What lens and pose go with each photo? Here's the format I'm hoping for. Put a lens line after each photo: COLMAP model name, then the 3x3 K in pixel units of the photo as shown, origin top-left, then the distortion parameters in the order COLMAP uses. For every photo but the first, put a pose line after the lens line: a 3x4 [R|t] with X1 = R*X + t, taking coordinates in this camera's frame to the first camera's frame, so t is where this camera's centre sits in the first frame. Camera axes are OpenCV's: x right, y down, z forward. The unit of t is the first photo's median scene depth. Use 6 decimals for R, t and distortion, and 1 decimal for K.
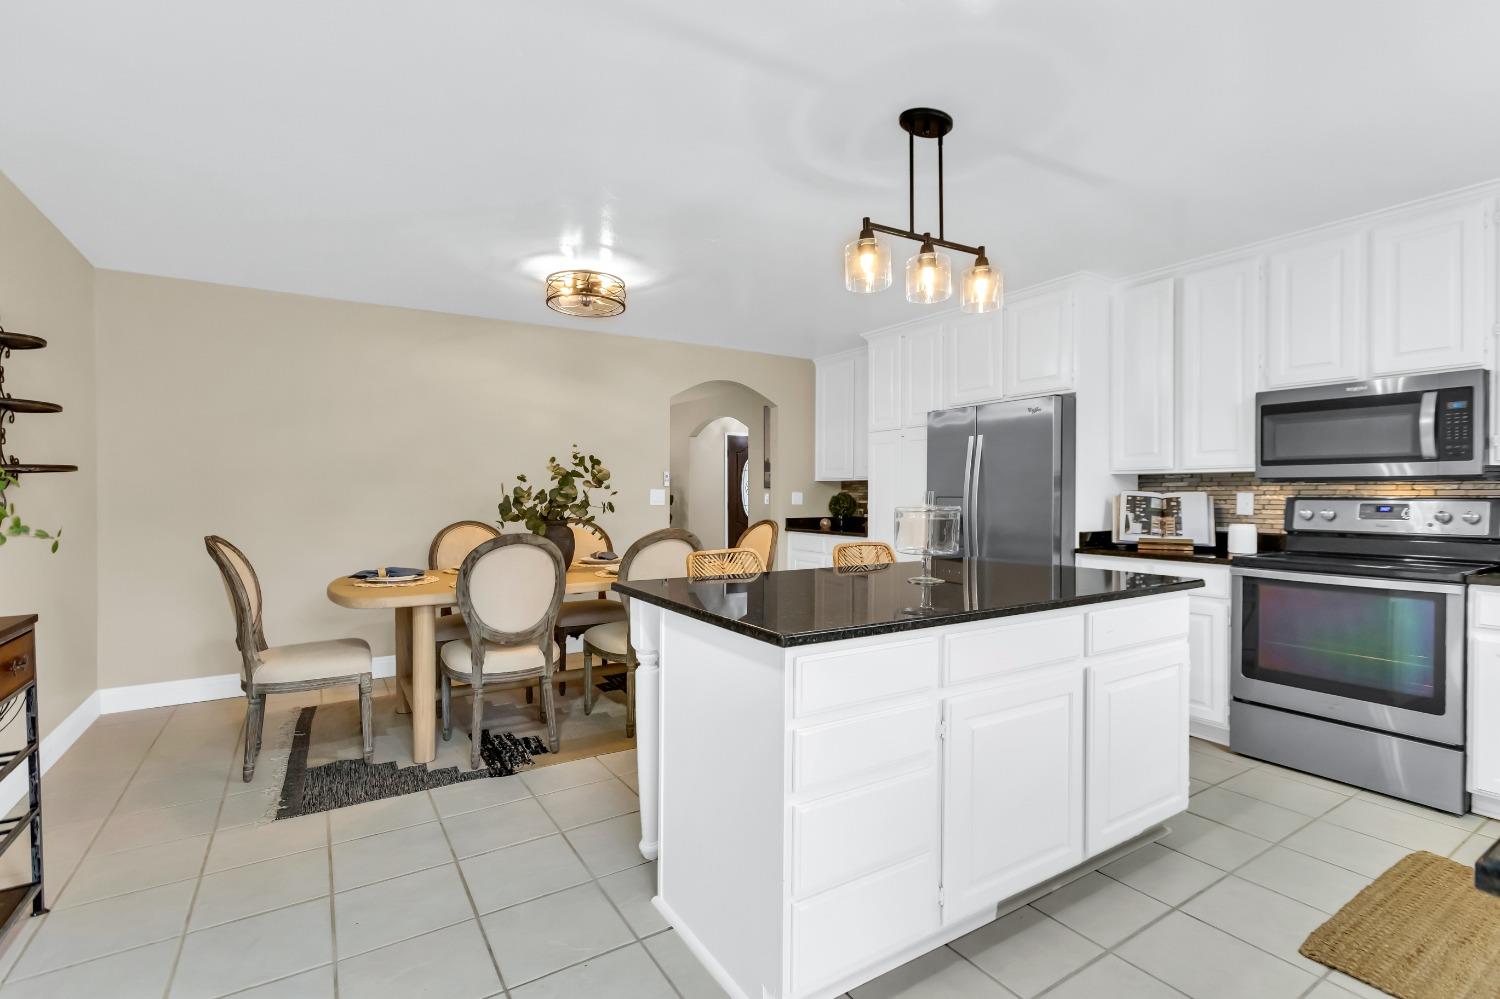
lens RADIAL K [[689.3, 0, 750.0], [0, 689.3, 499.5], [0, 0, 1]] dist [0.000764, 0.000277]
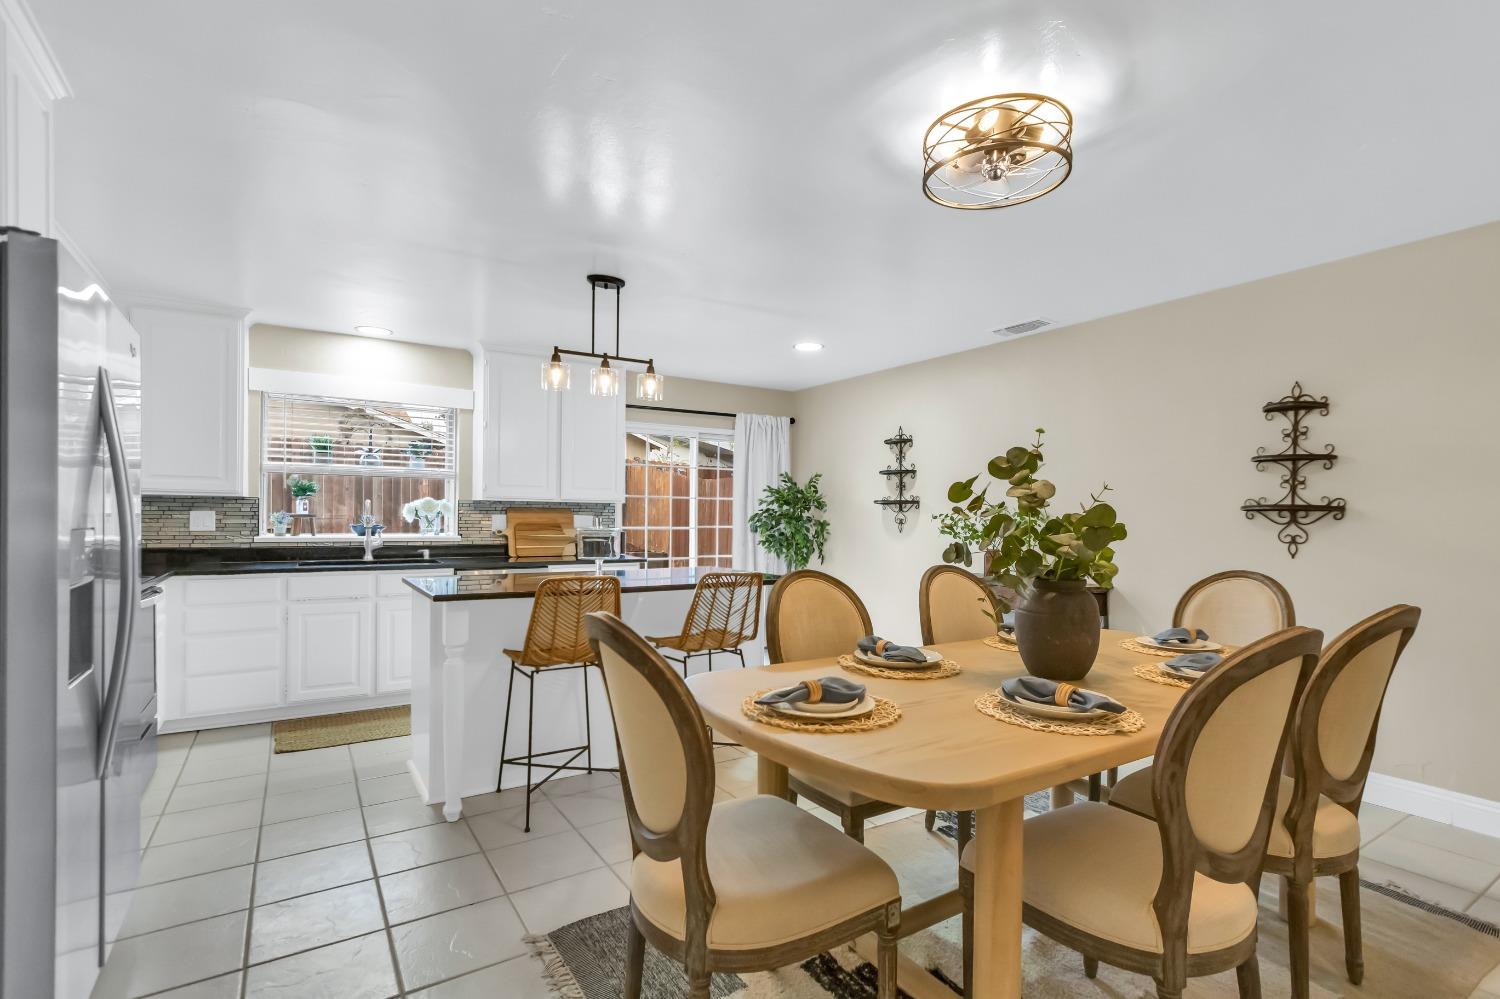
lens RADIAL K [[733.8, 0, 750.2], [0, 733.8, 523.7], [0, 0, 1]] dist [0.000740, 0.000388]
pose [[-0.999636, -0.012861, 0.023712, -0.073266], [-0.012484, 0.999794, 0.016004, -0.018021], [-0.023913, 0.015702, -0.999591, 1.657332]]
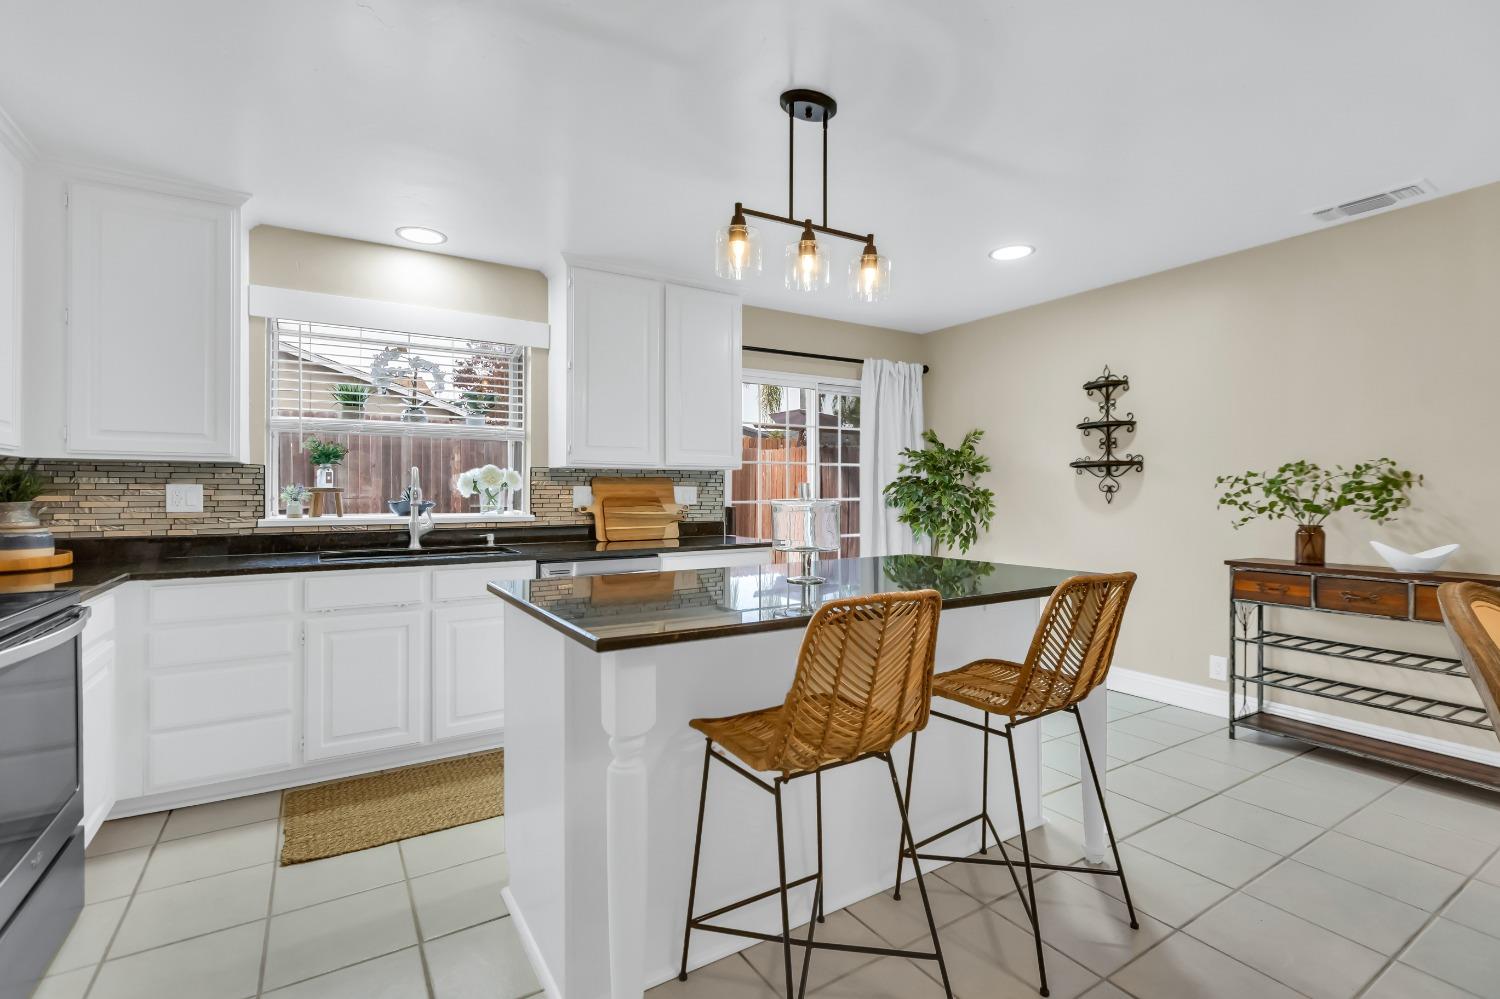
lens RADIAL K [[677.4, 0, 745.6], [0, 677.4, 493.0], [0, 0, 1]] dist [-0.001404, -0.000253]
pose [[-0.999849, -0.000806, 0.017365, 0.204608], [-0.000713, 0.999985, 0.005362, -0.001565], [-0.017369, 0.005349, -0.999835, 1.221992]]
